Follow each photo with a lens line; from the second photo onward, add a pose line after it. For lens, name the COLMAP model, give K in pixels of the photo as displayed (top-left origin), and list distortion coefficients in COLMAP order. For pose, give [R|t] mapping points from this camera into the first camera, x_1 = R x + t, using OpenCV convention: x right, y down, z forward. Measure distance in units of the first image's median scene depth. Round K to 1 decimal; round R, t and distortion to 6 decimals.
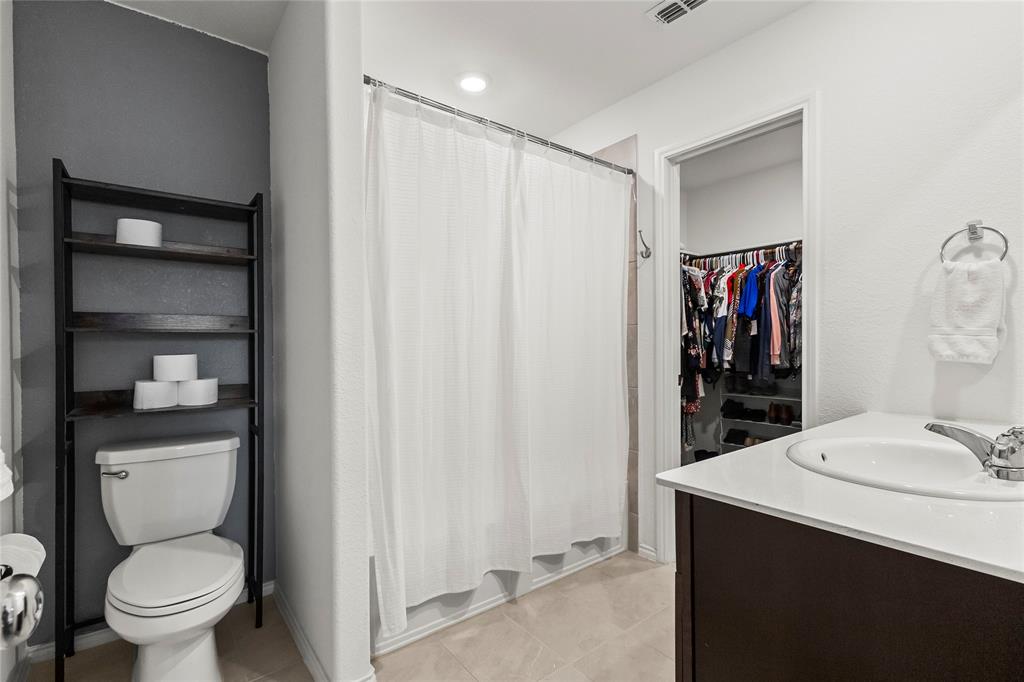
lens RADIAL K [[470.5, 0, 510.2], [0, 470.5, 338.6], [0, 0, 1]] dist [0.002252, -0.000247]
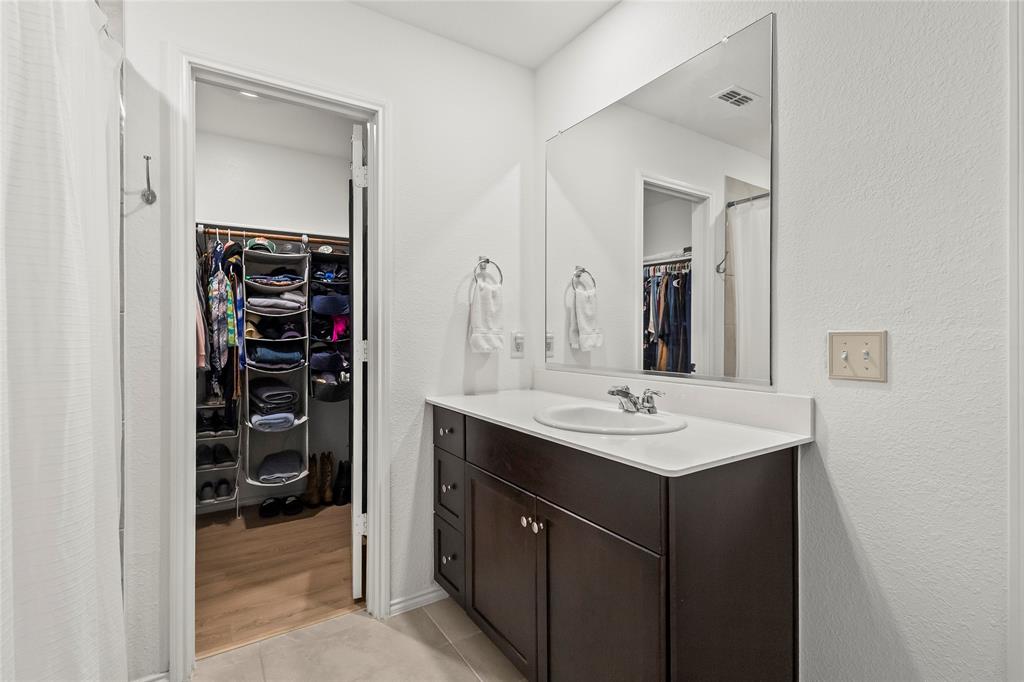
lens RADIAL K [[470.5, 0, 510.2], [0, 470.5, 338.6], [0, 0, 1]] dist [0.002252, -0.000247]
pose [[0.087521, -0.003874, 0.996155, -0.478391], [-0.002299, 0.999989, 0.004091, 0.000621], [-0.996160, -0.002648, 0.087511, 0.809148]]
